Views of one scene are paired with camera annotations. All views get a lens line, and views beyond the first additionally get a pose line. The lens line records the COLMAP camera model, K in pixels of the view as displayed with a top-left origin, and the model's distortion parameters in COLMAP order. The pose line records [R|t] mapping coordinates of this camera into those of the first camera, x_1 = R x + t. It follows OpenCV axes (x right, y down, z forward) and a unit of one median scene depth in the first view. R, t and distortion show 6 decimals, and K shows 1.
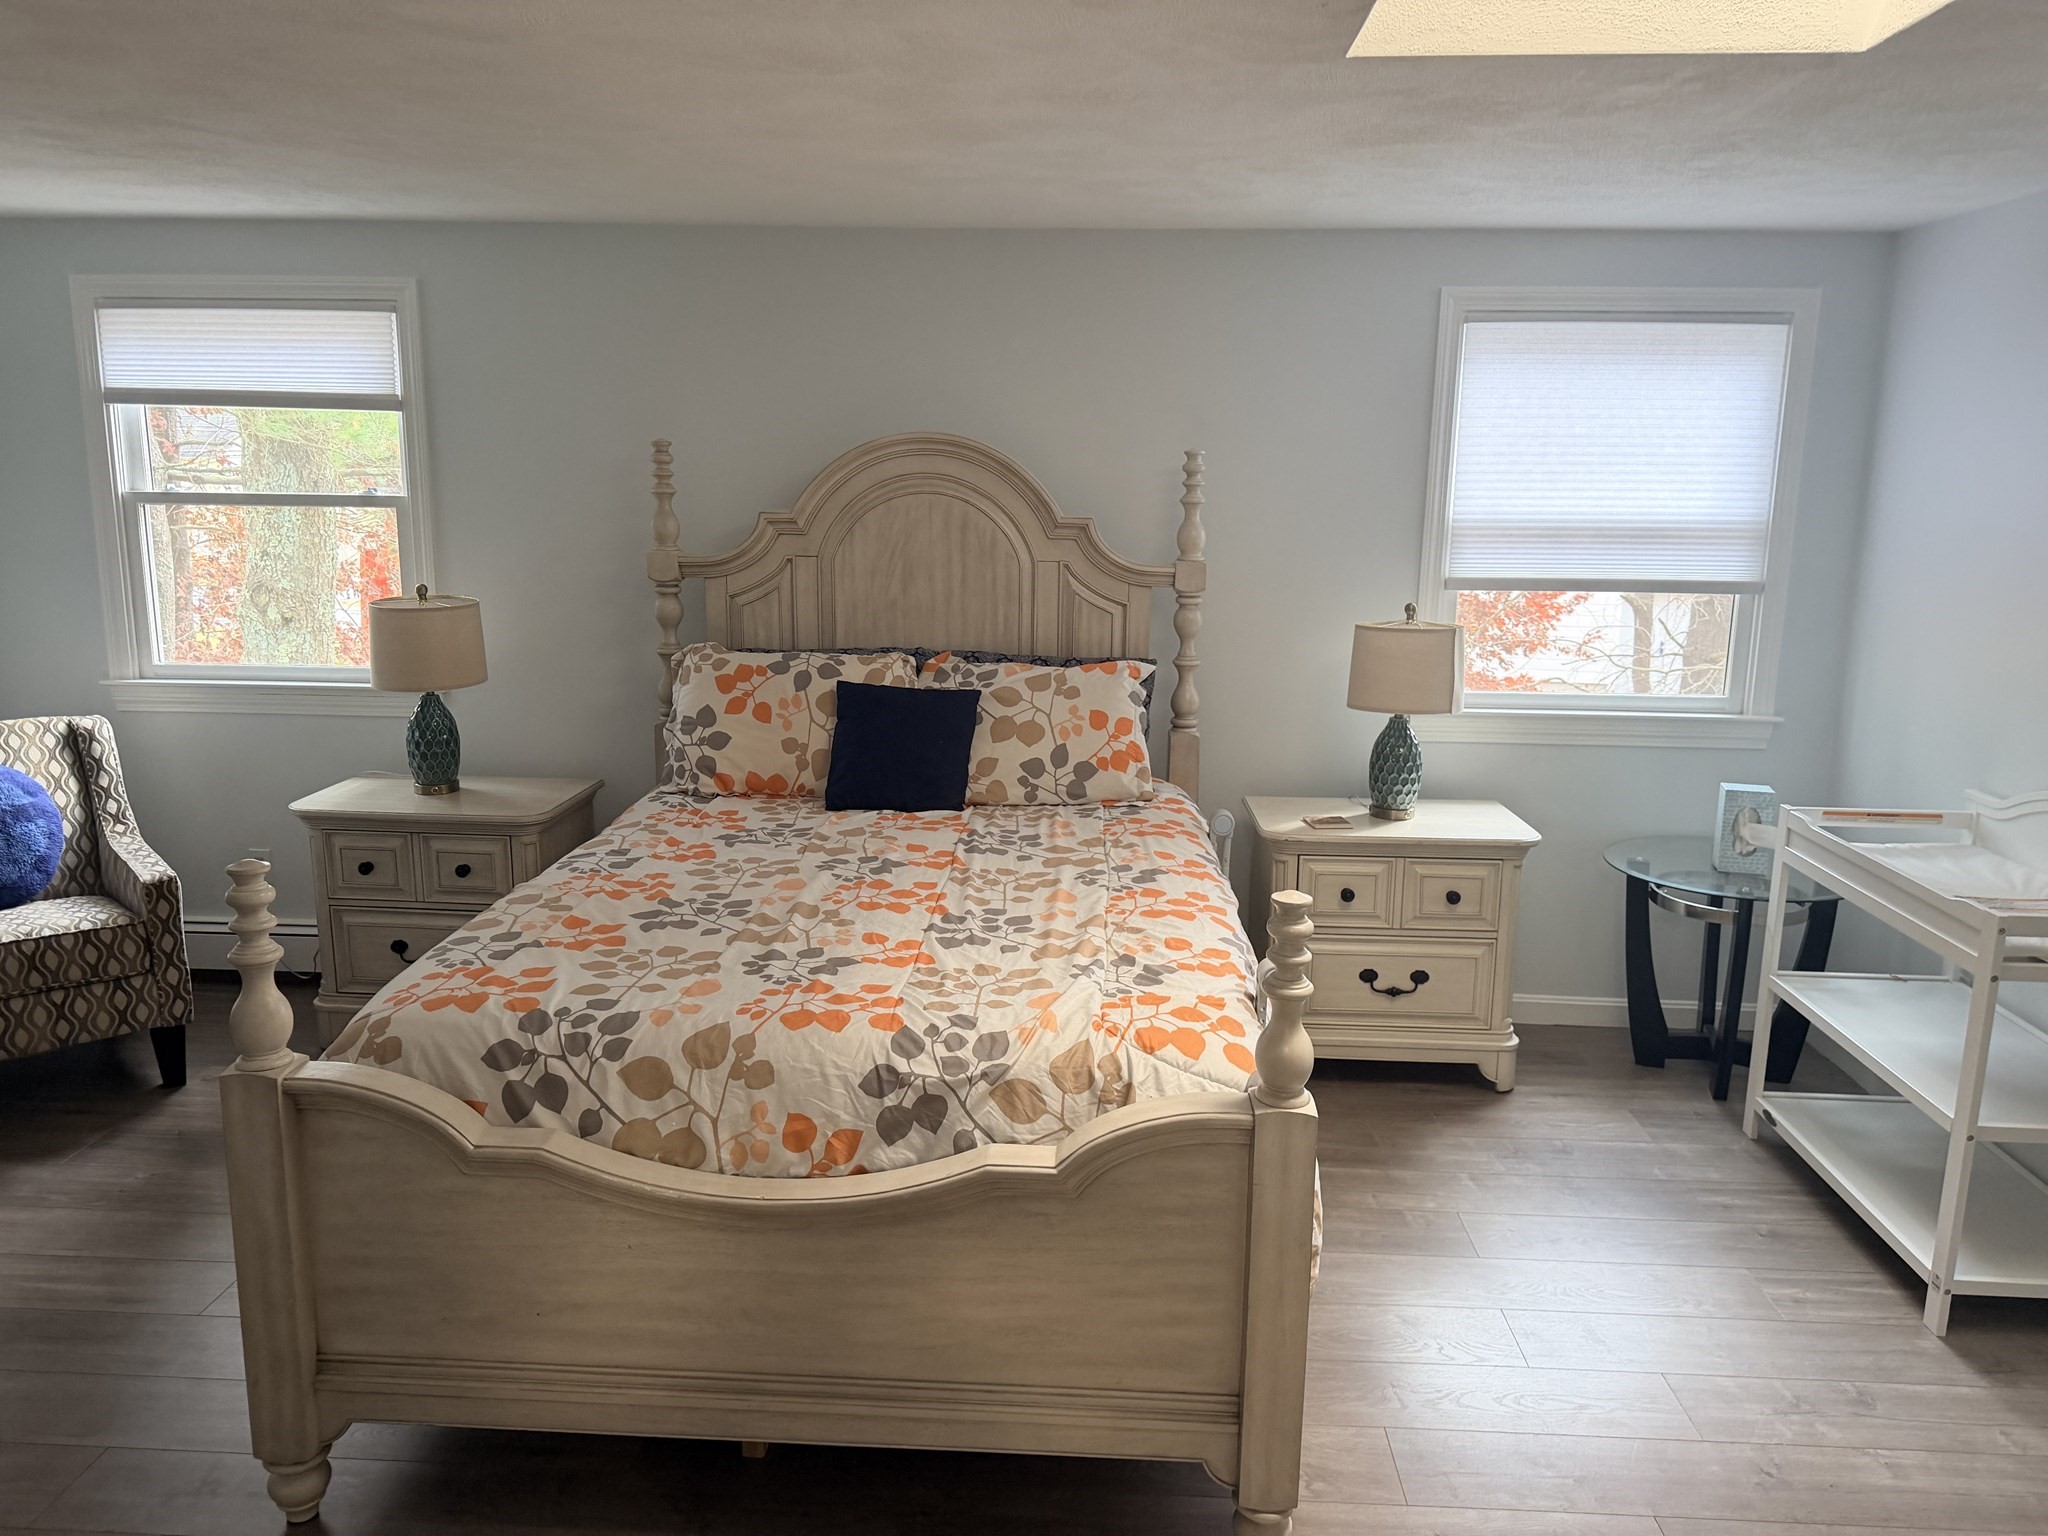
lens RADIAL K [[1449.0, 0, 1026.5], [0, 1449.0, 765.7], [0, 0, 1]] dist [0.063432, -0.009407]
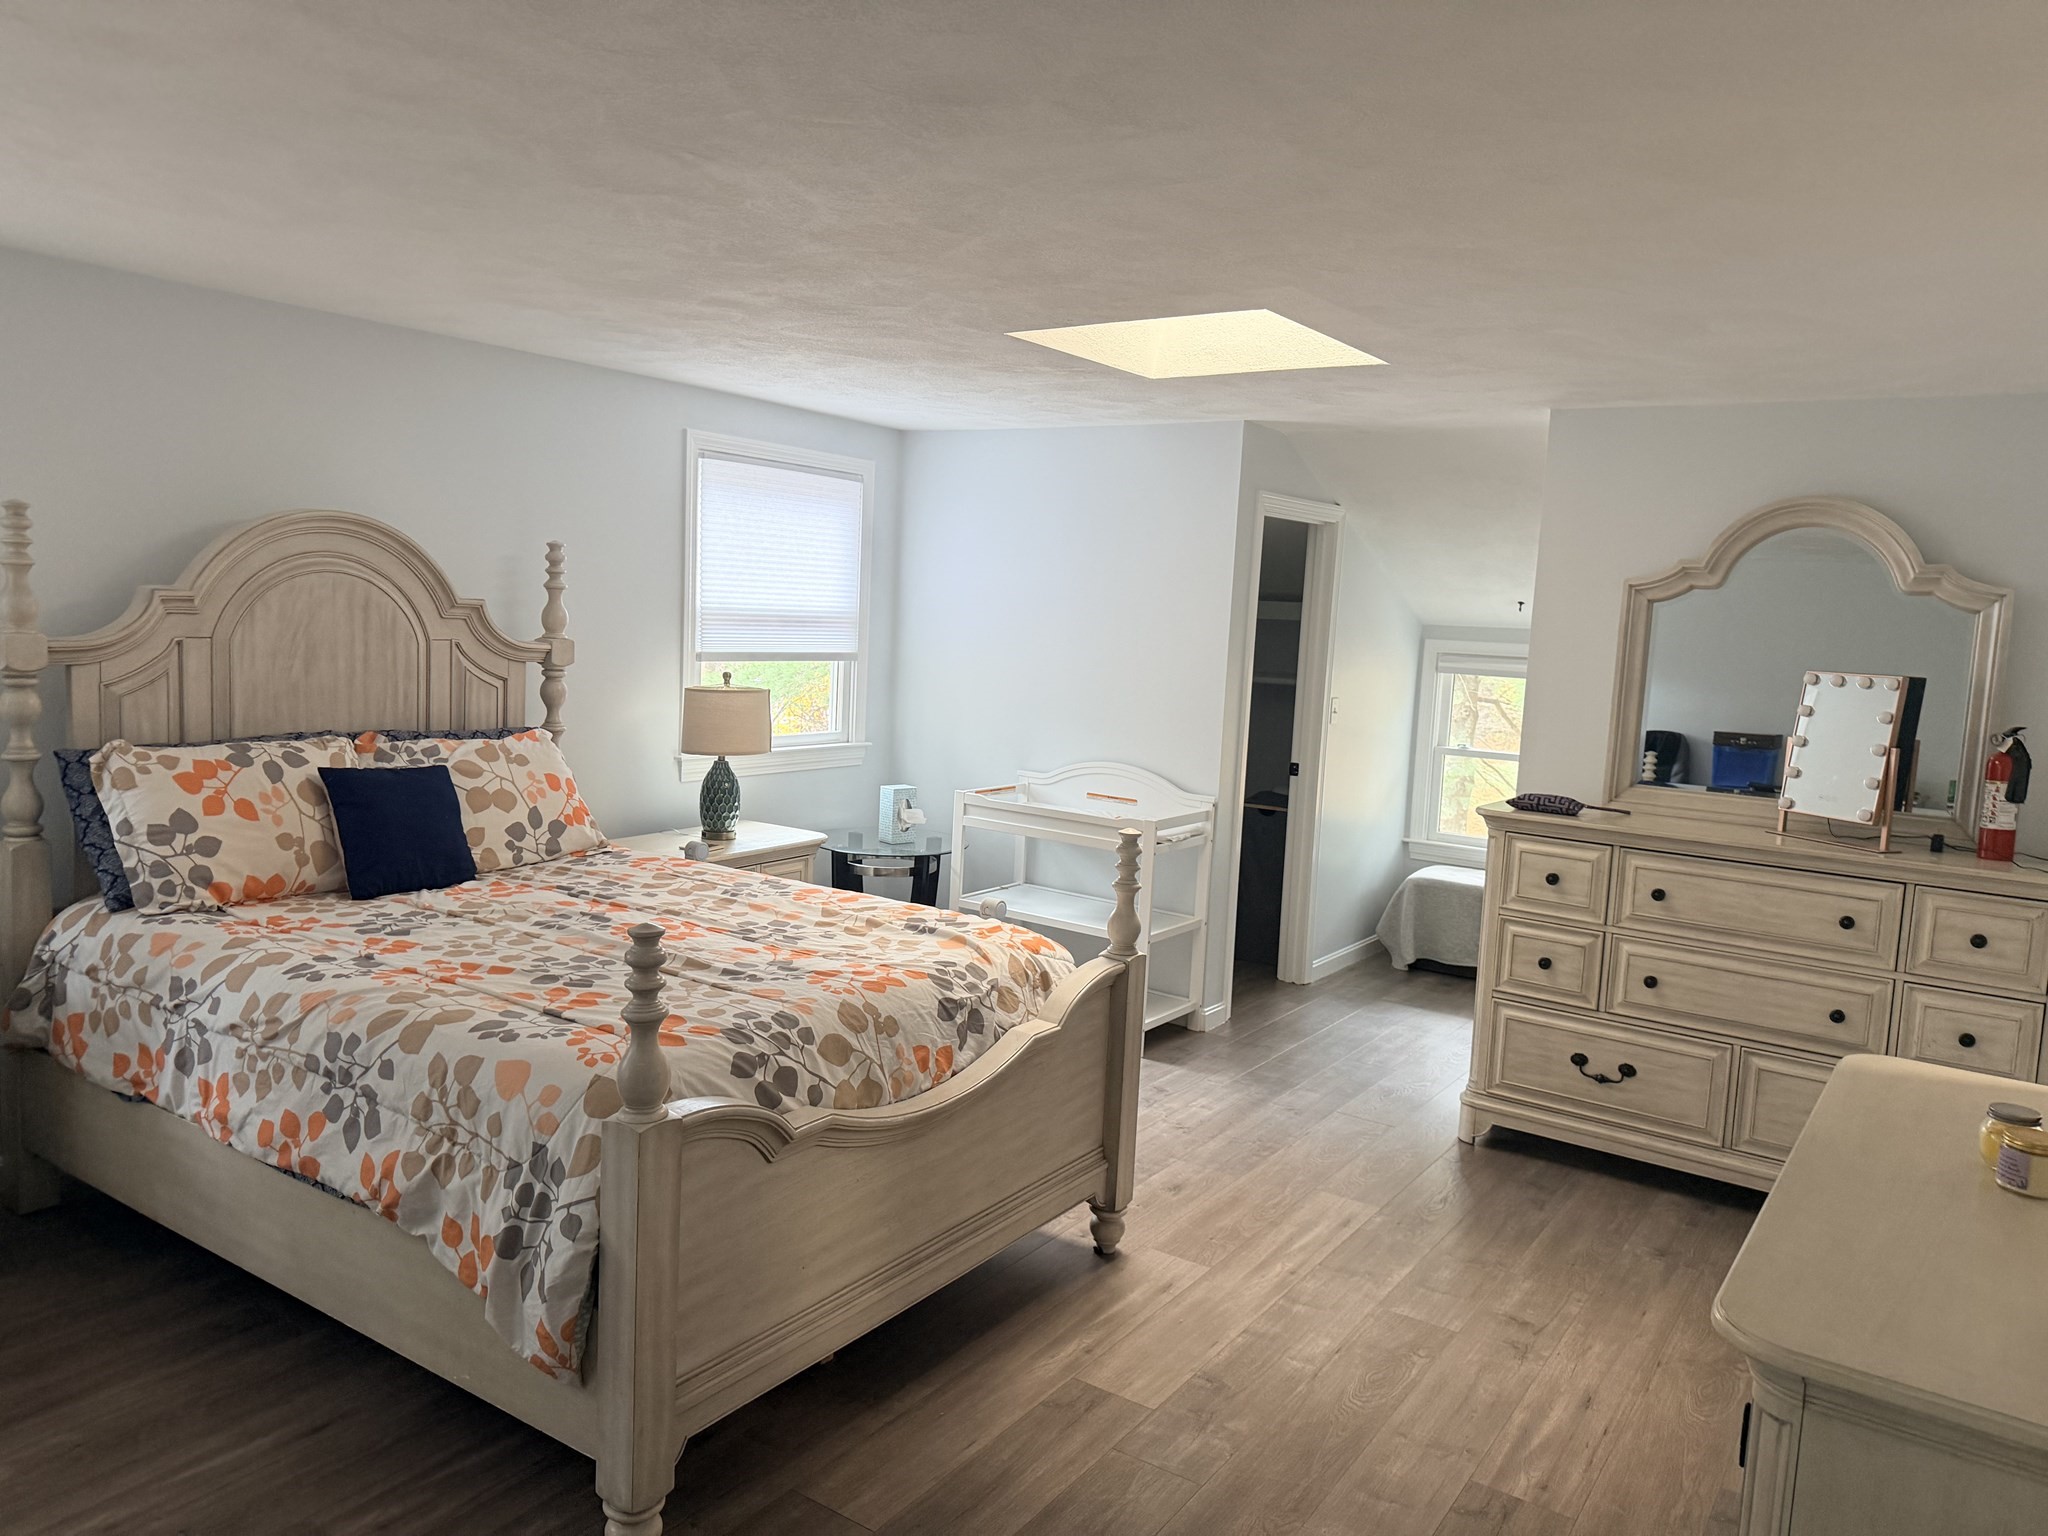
lens RADIAL K [[1449.0, 0, 1065.5], [0, 1449.0, 781.0], [0, 0, 1]] dist [0.063432, -0.009407]
pose [[0.508662, -0.095137, 0.855694, -0.707194], [0.128446, 0.991139, 0.033842, -0.019994], [-0.851331, 0.092697, 0.516374, 0.091315]]
